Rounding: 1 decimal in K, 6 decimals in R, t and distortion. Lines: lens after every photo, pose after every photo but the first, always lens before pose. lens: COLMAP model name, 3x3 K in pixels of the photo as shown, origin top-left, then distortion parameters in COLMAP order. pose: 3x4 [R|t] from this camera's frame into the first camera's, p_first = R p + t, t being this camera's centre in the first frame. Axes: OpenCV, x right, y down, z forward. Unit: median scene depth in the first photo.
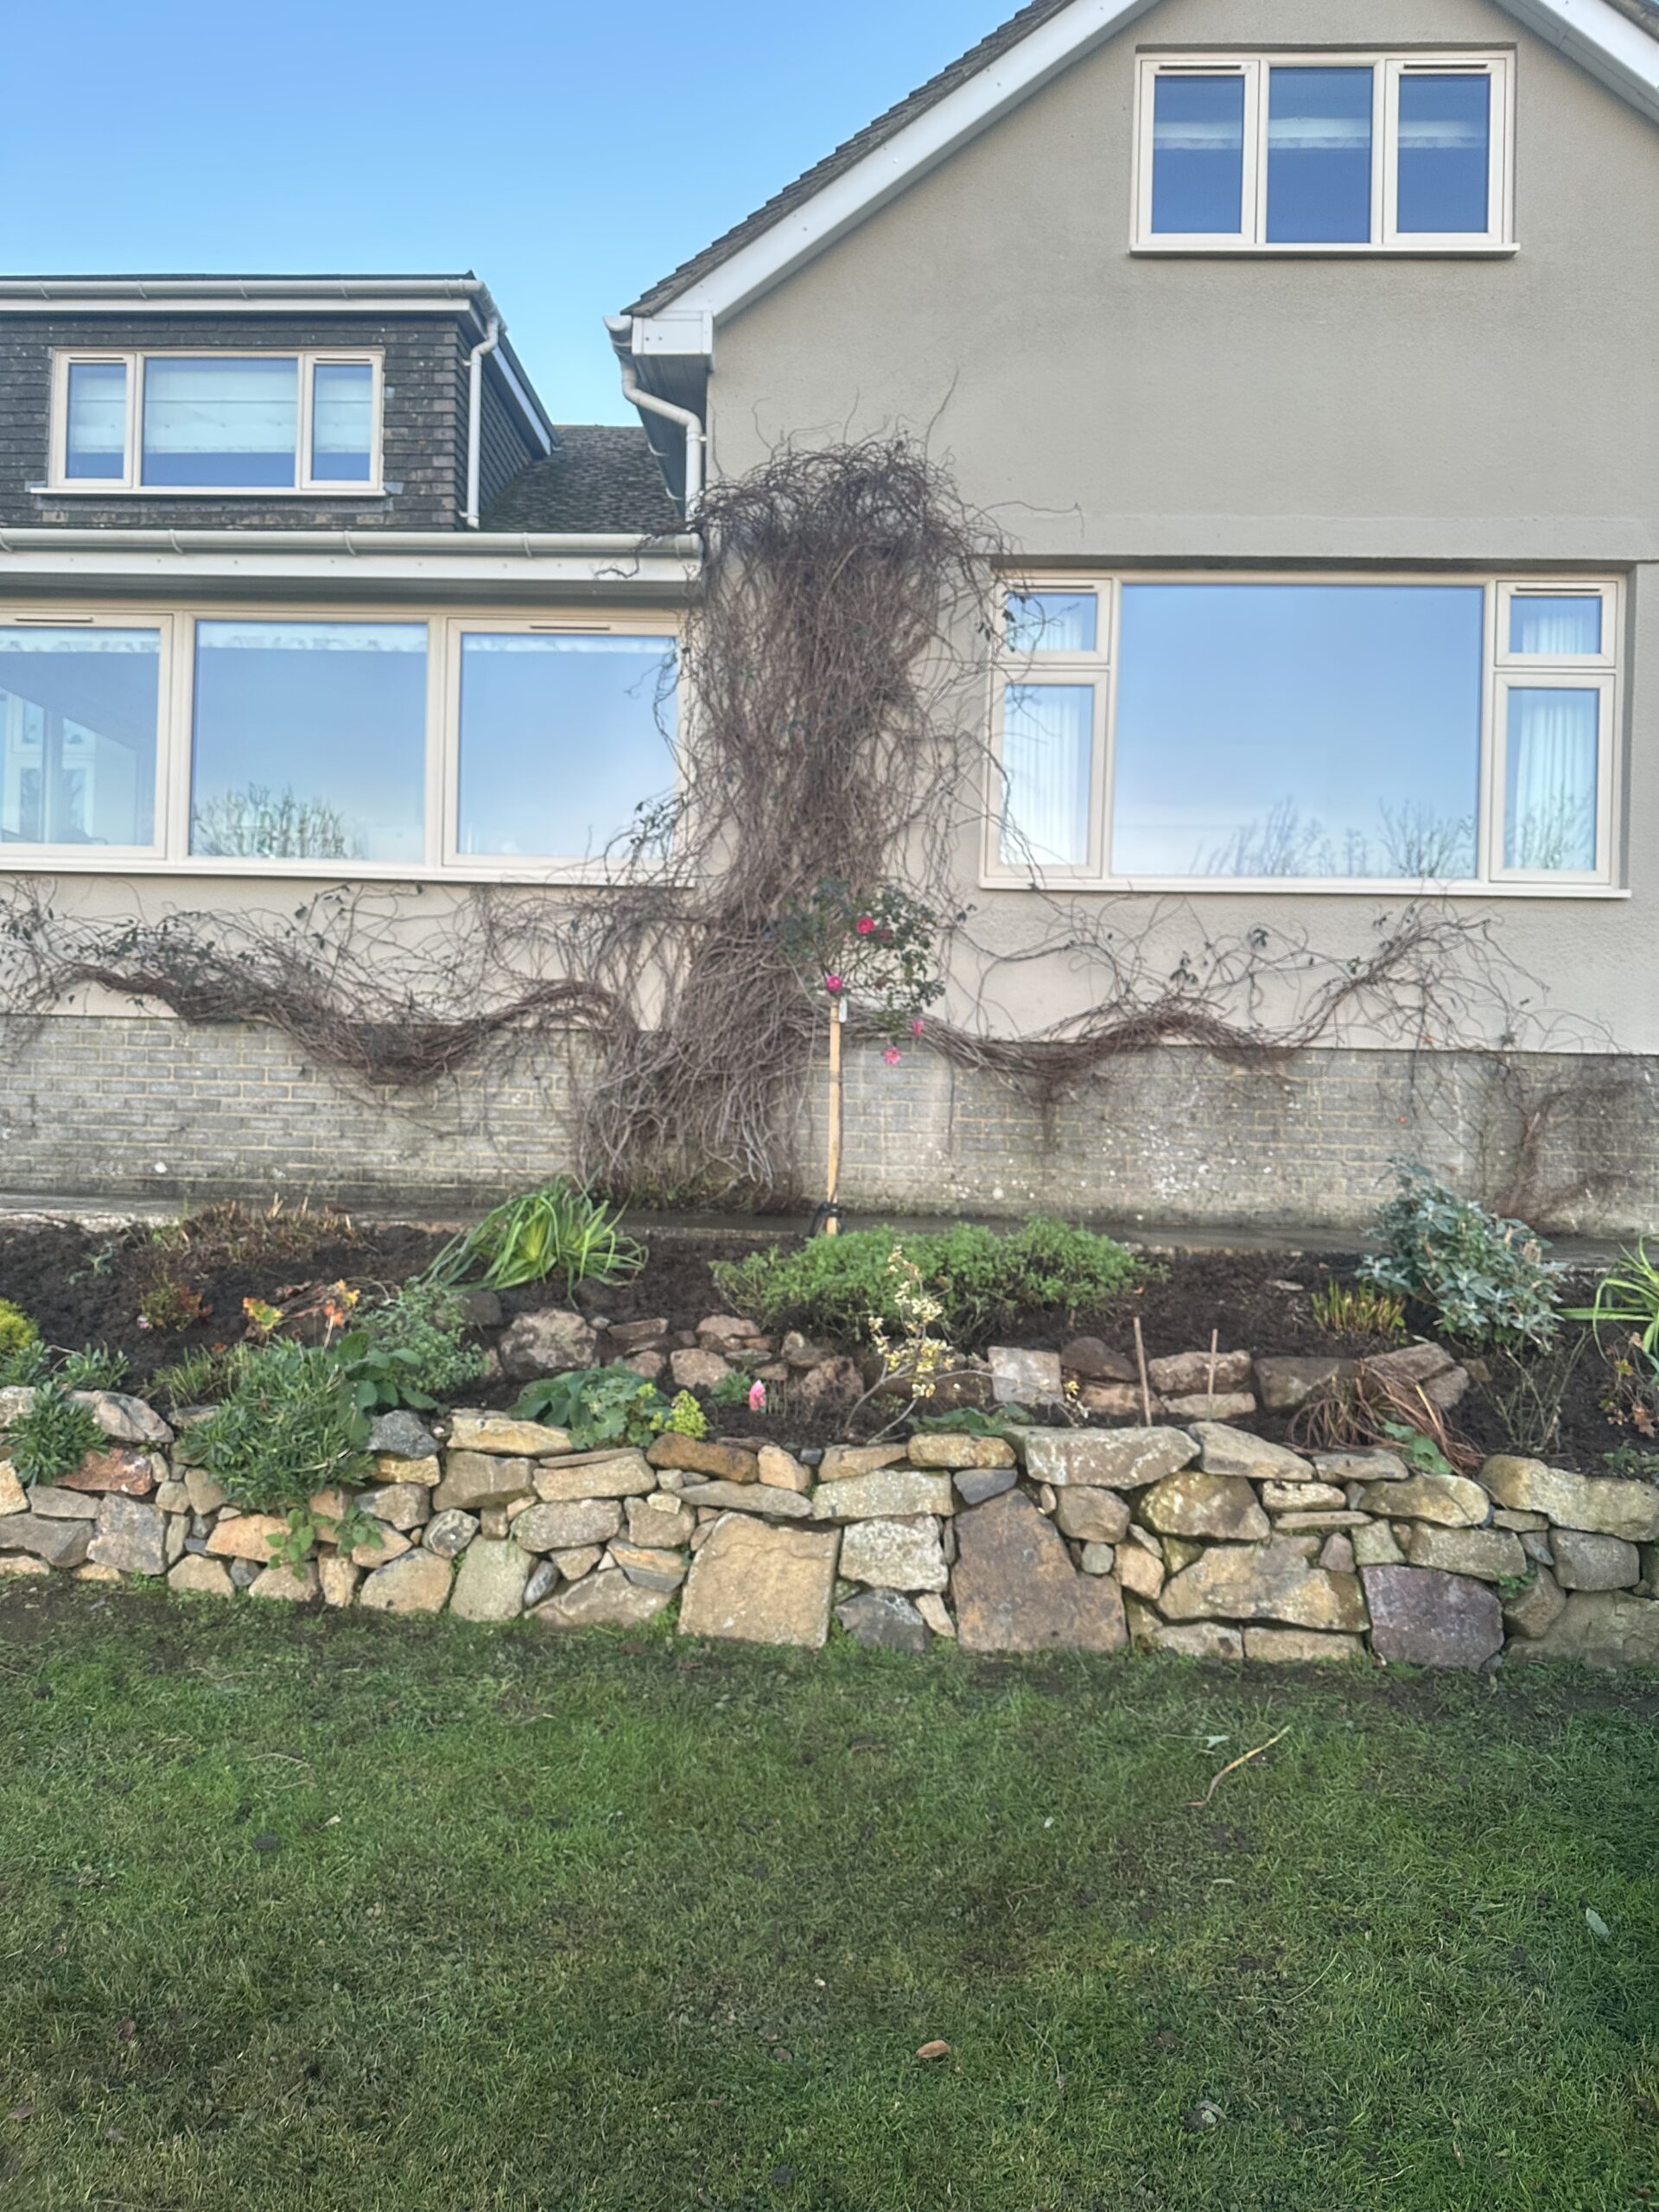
lens RADIAL K [[1555.6, 0, 829.5], [0, 1555.6, 1106.0], [0, 0, 1]] dist [0.122783, -0.175874]
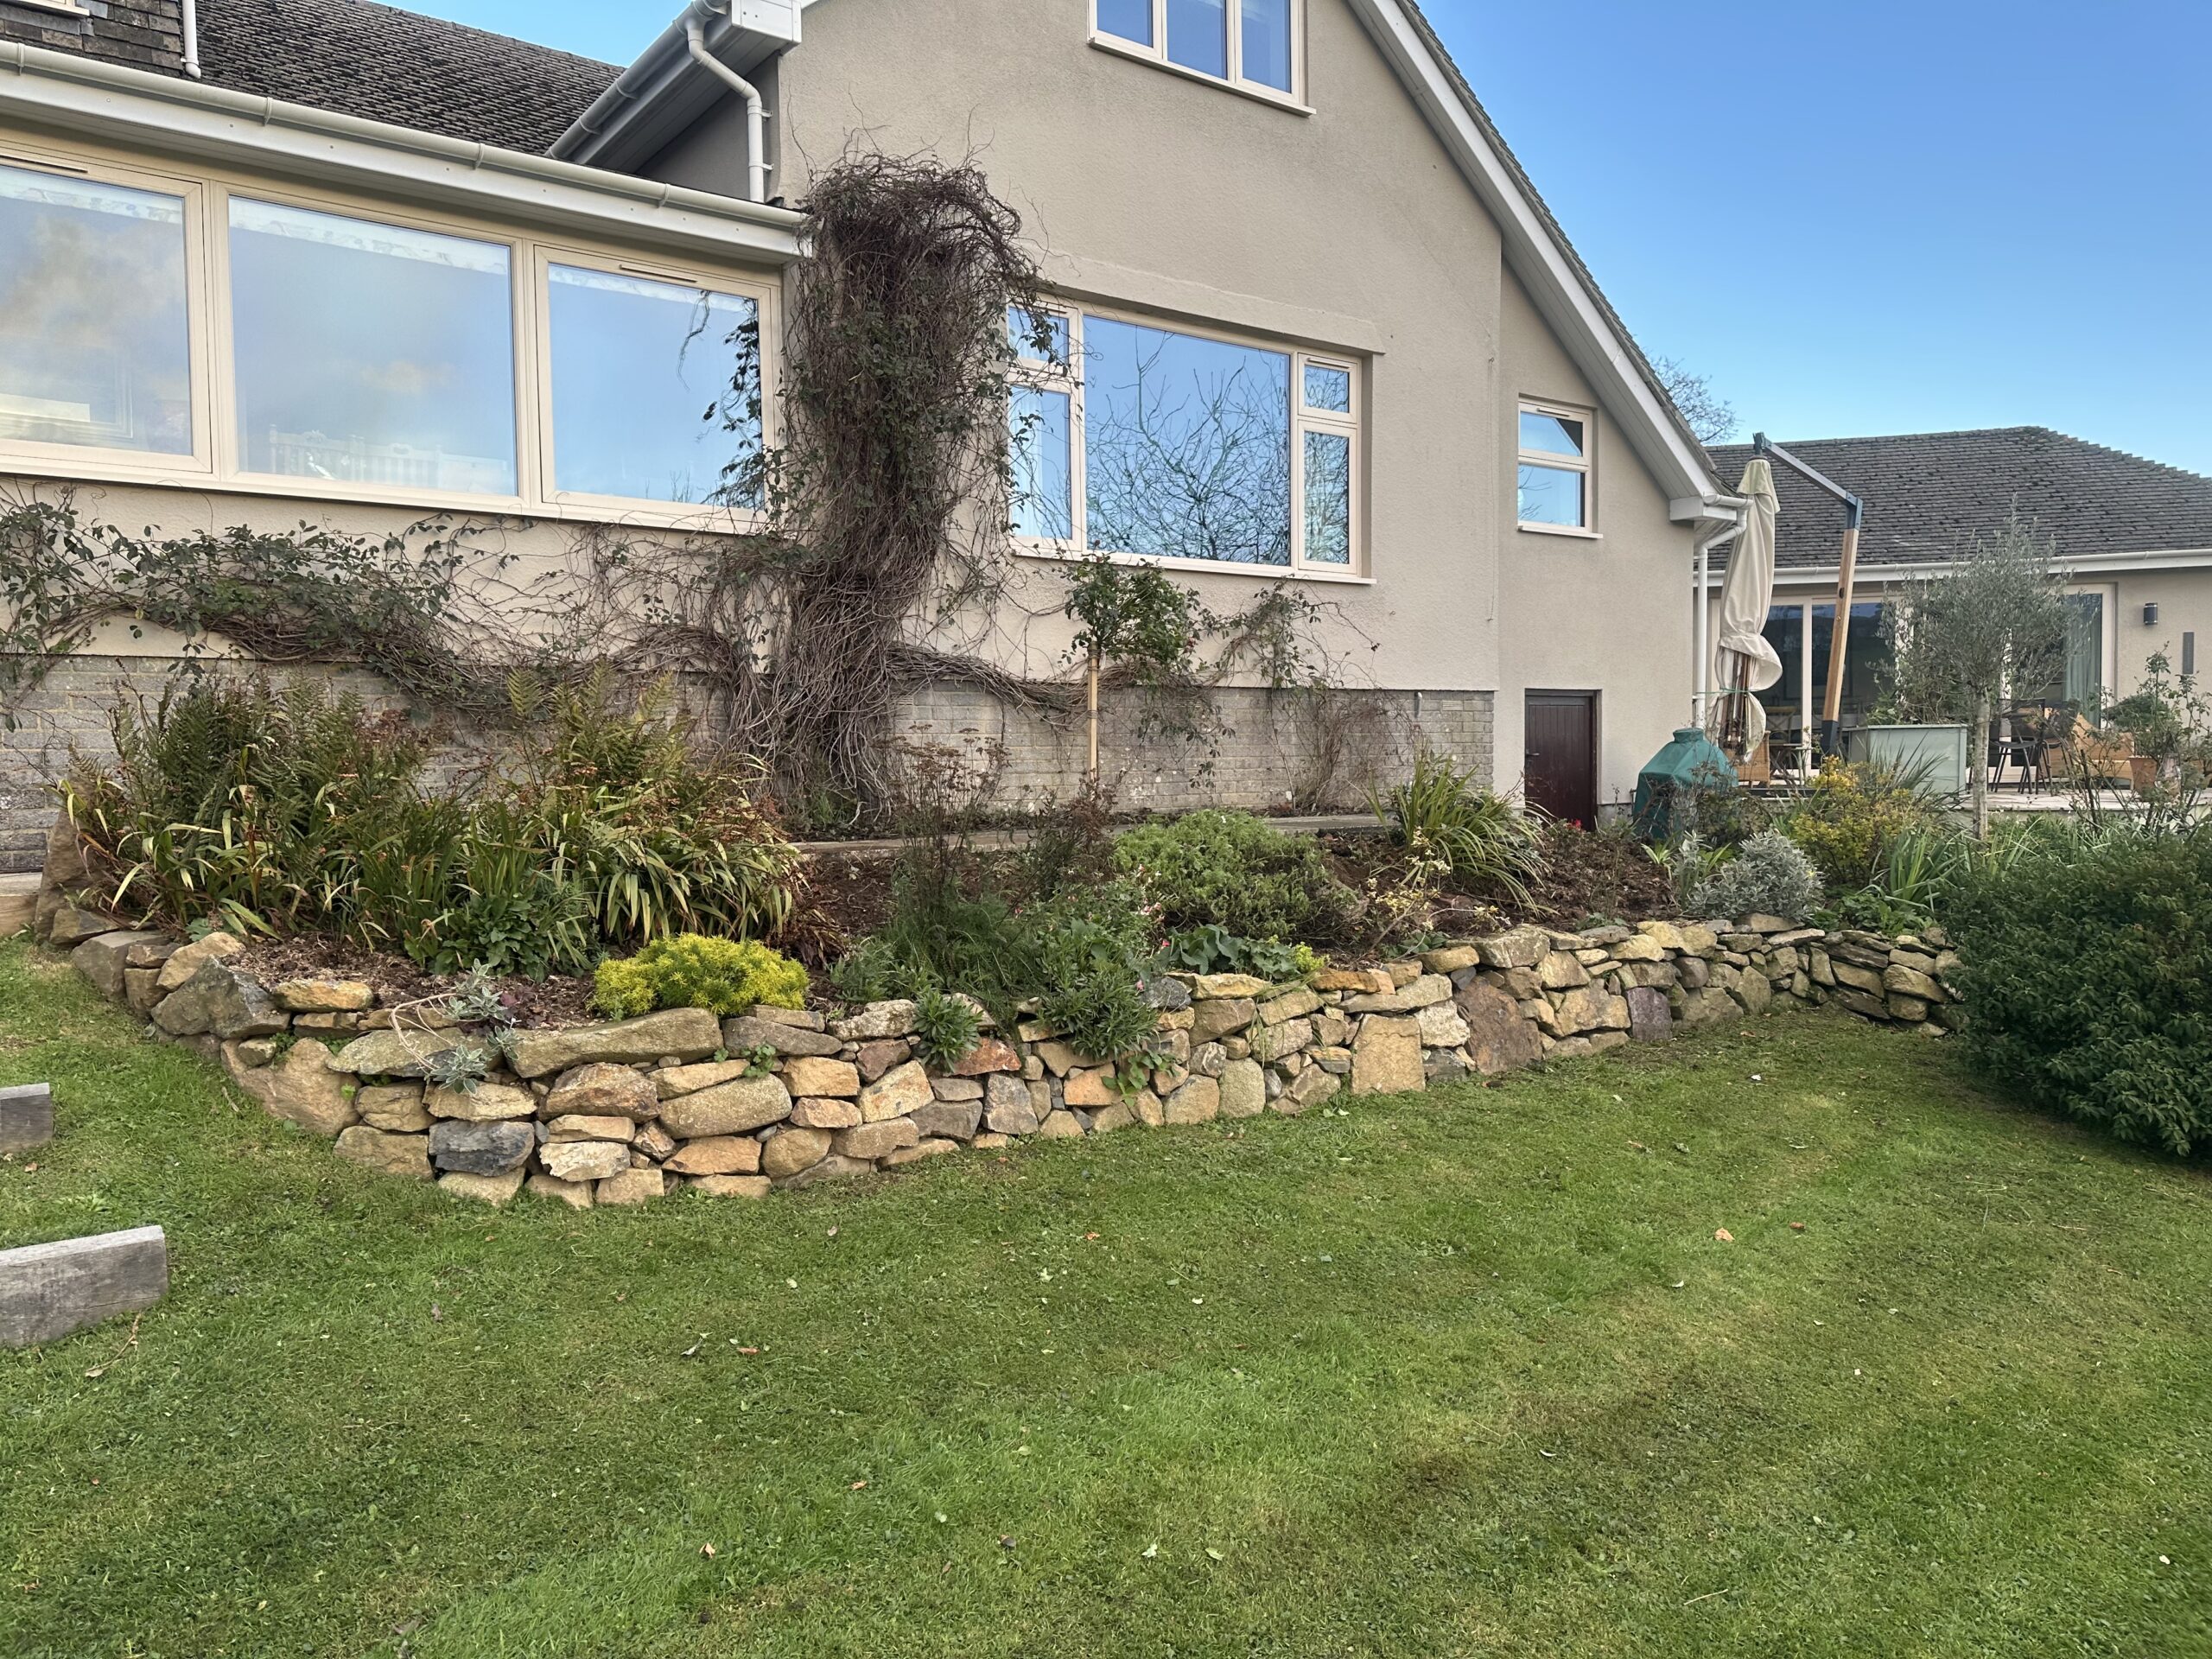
lens RADIAL K [[1555.6, 0, 1105.6], [0, 1555.6, 817.6], [0, 0, 1]] dist [0.122783, -0.175874]
pose [[0.764433, -0.061211, 0.641790, -0.633988], [0.024830, 0.997539, 0.065566, -0.014248], [-0.644224, -0.034185, 0.764072, 0.025203]]
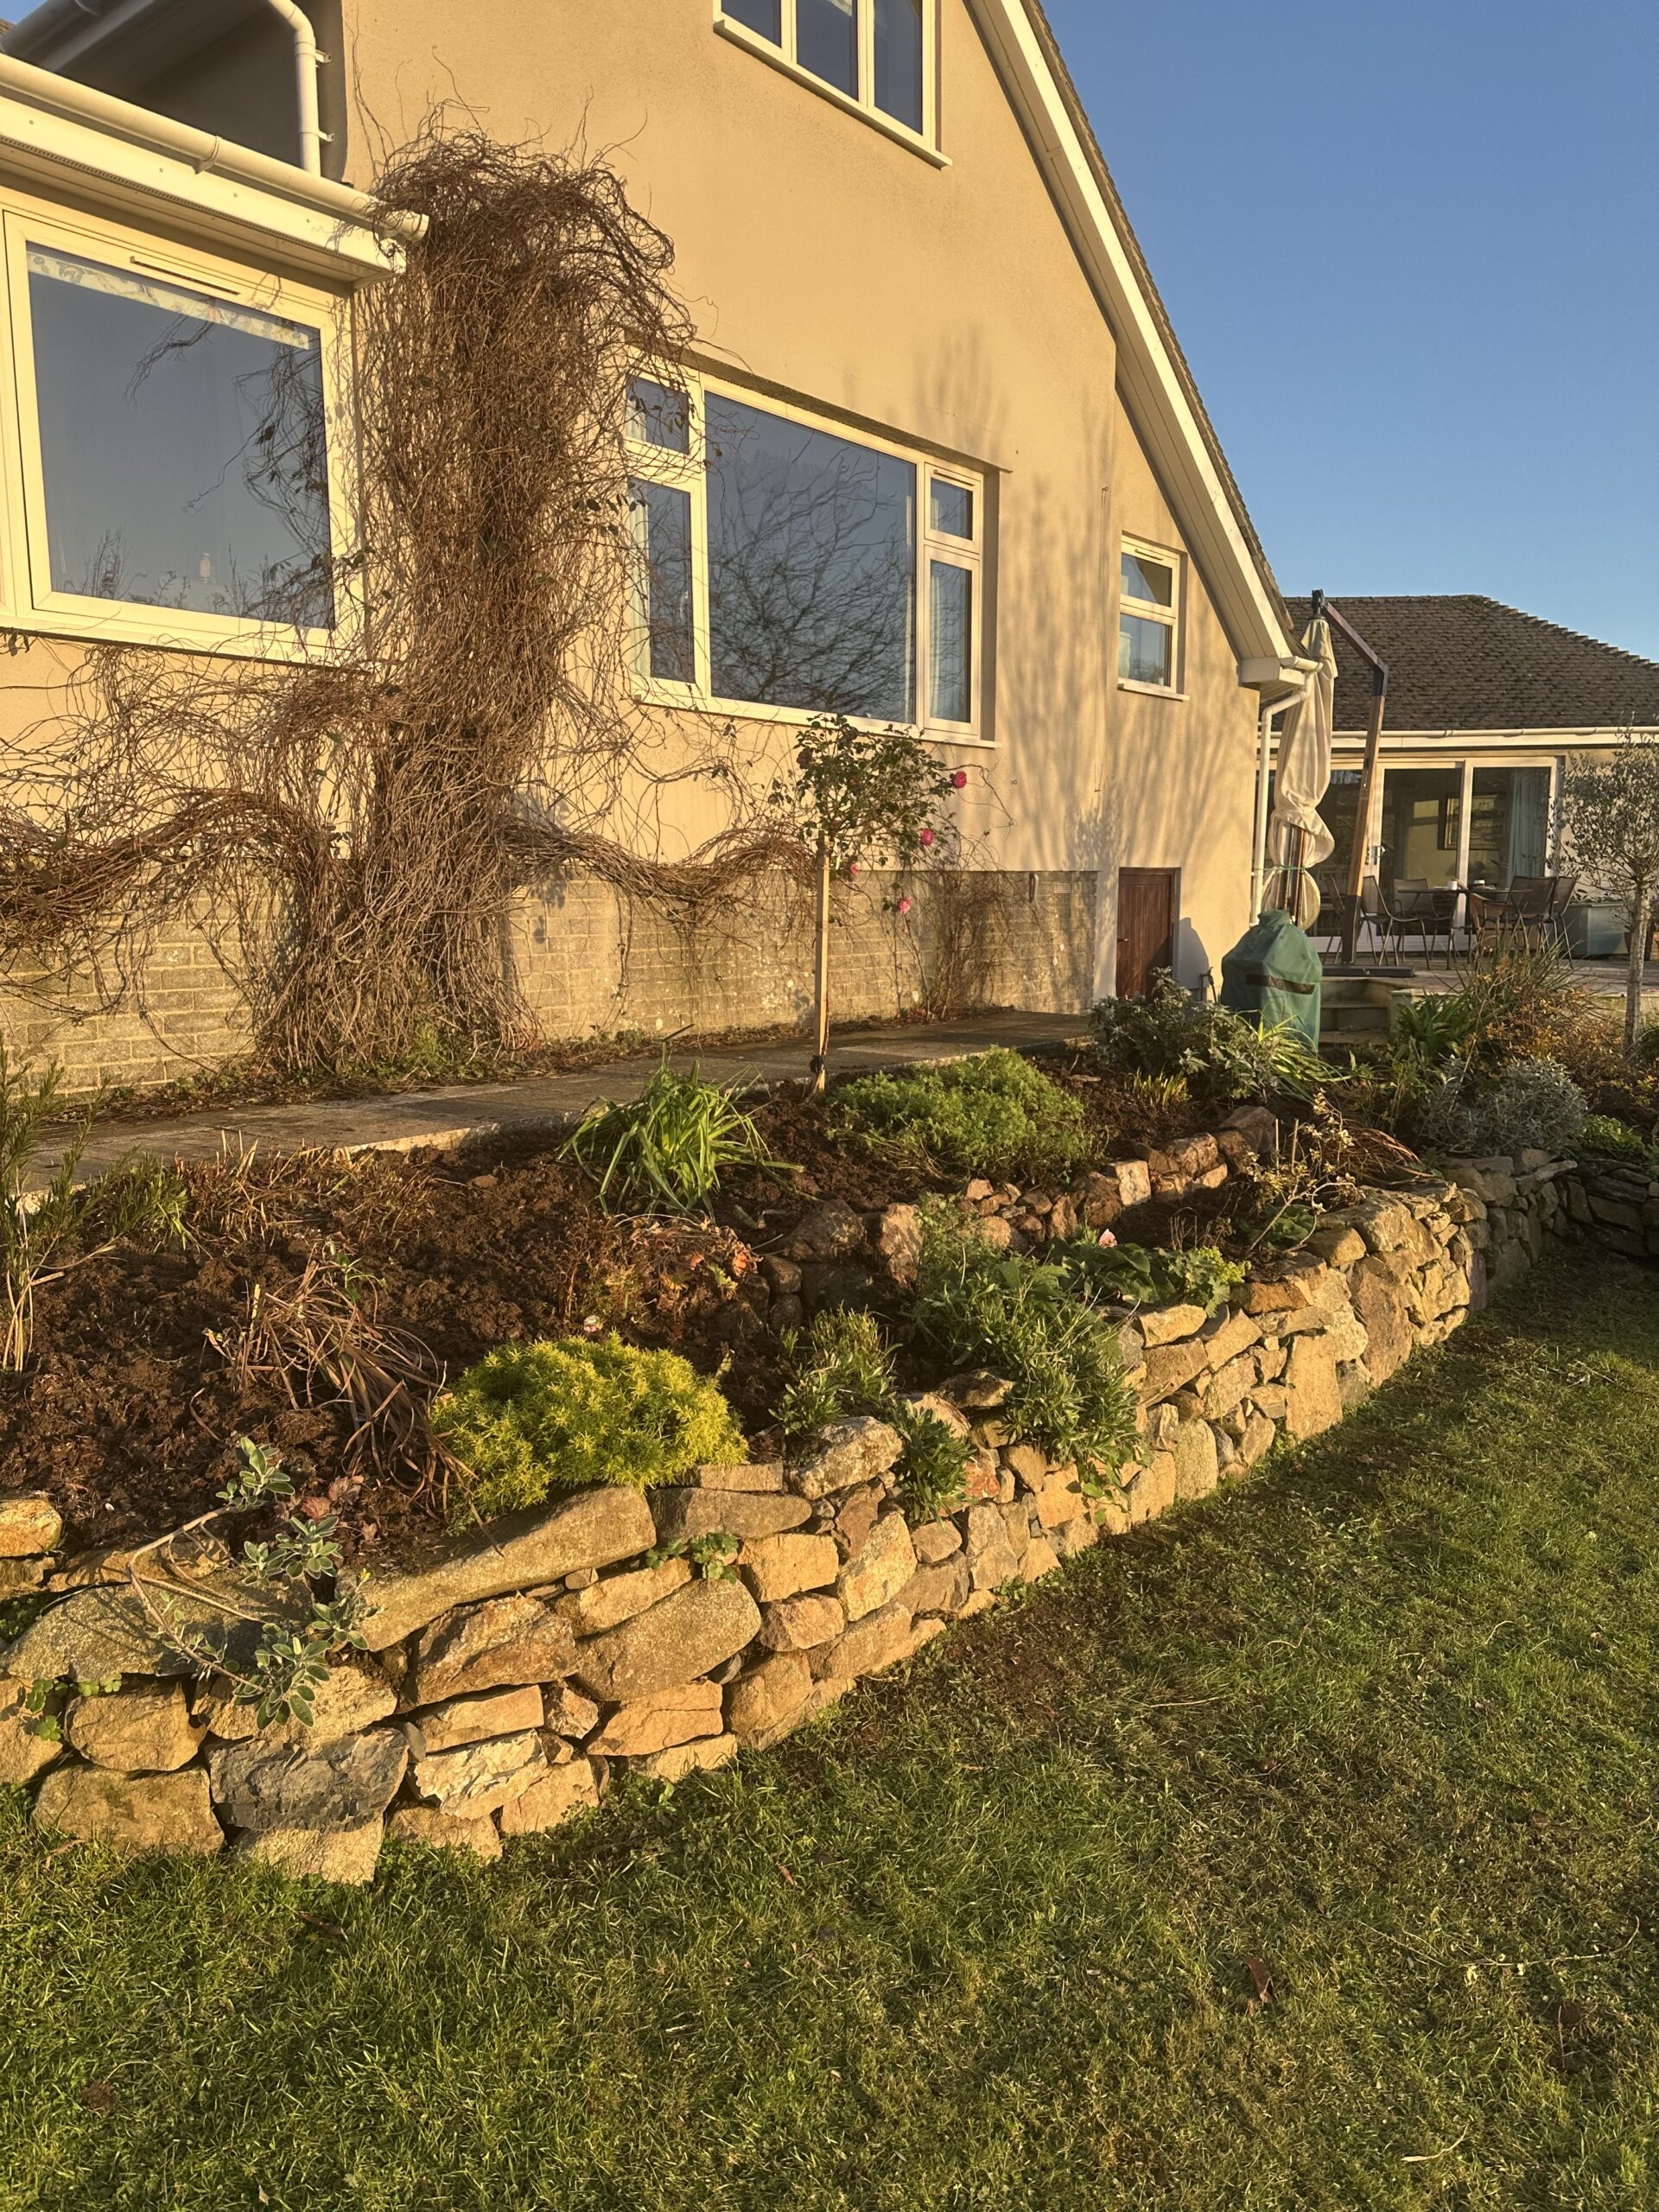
lens RADIAL K [[1555.6, 0, 829.5], [0, 1555.6, 1106.0], [0, 0, 1]] dist [0.122783, -0.175874]
pose [[0.579640, -0.141762, 0.802447, -0.629507], [0.008143, 0.985710, 0.168255, -0.057650], [-0.814832, -0.090993, 0.572511, 0.340602]]
